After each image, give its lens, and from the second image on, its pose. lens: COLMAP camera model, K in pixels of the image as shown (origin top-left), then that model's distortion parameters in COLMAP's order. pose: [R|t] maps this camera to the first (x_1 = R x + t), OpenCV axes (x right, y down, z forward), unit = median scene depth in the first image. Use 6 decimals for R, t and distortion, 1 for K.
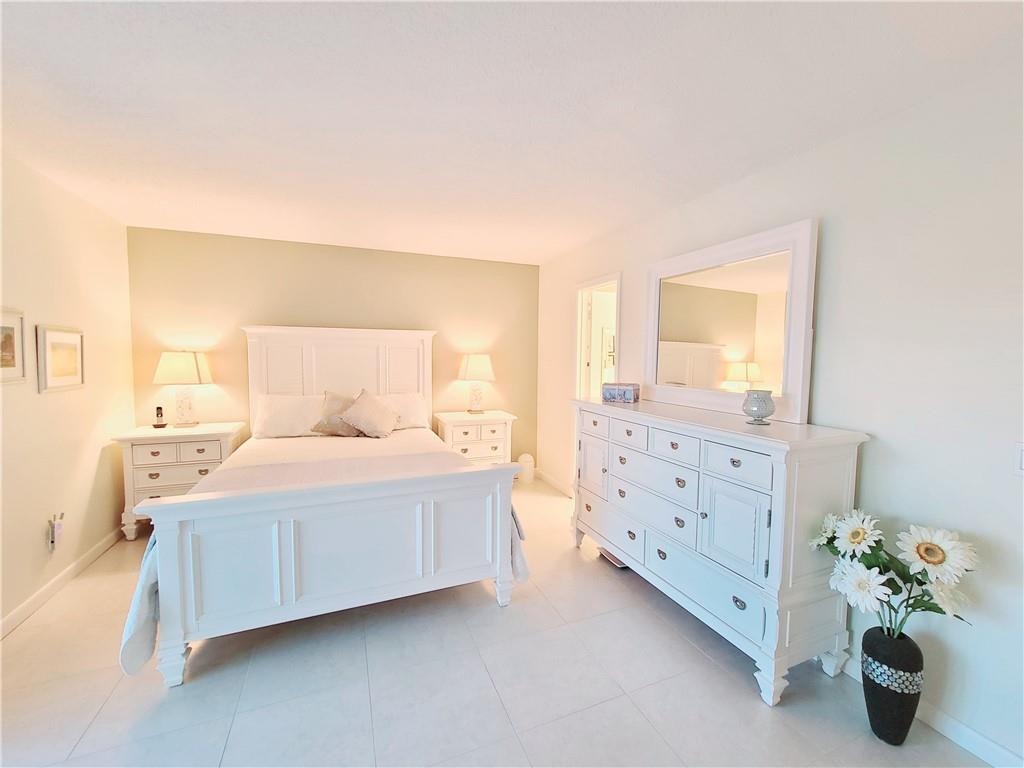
lens RADIAL K [[418.8, 0, 520.3], [0, 418.8, 376.3], [0, 0, 1]] dist [-0.000596, -0.000883]
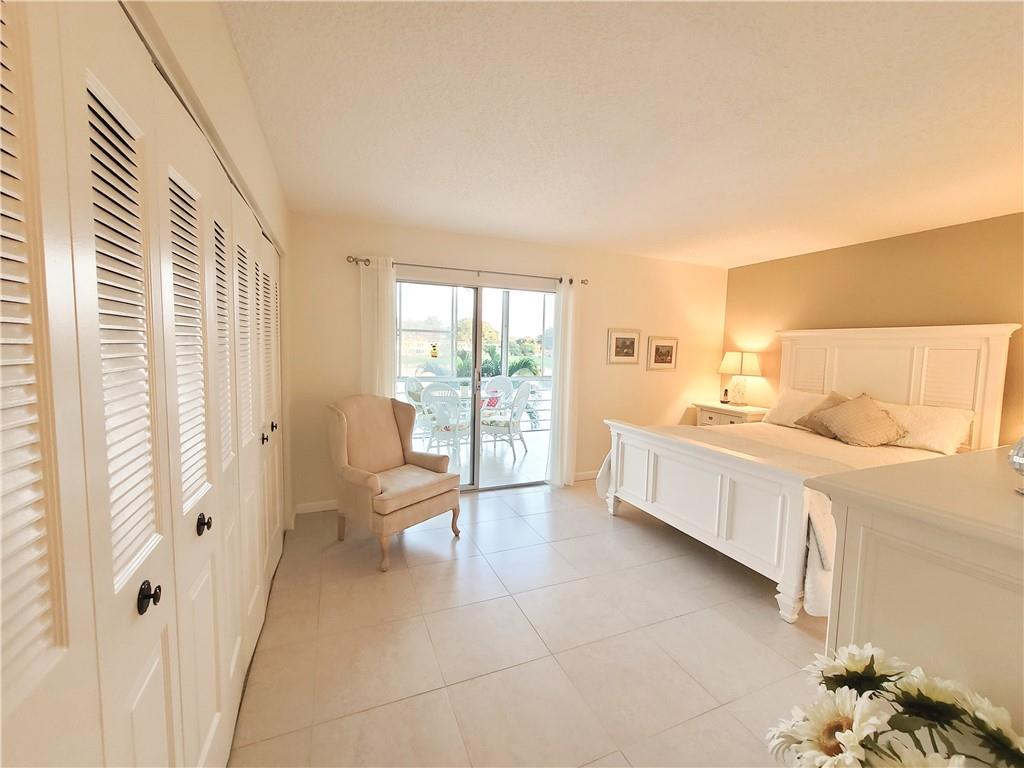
lens RADIAL K [[418.8, 0, 512.3], [0, 418.8, 380.5], [0, 0, 1]] dist [-0.000596, -0.000883]
pose [[-0.006986, 0.068551, -0.997623, 0.596453], [-0.079816, 0.994426, 0.068890, 0.001112], [0.996785, 0.080108, -0.001475, 0.247350]]
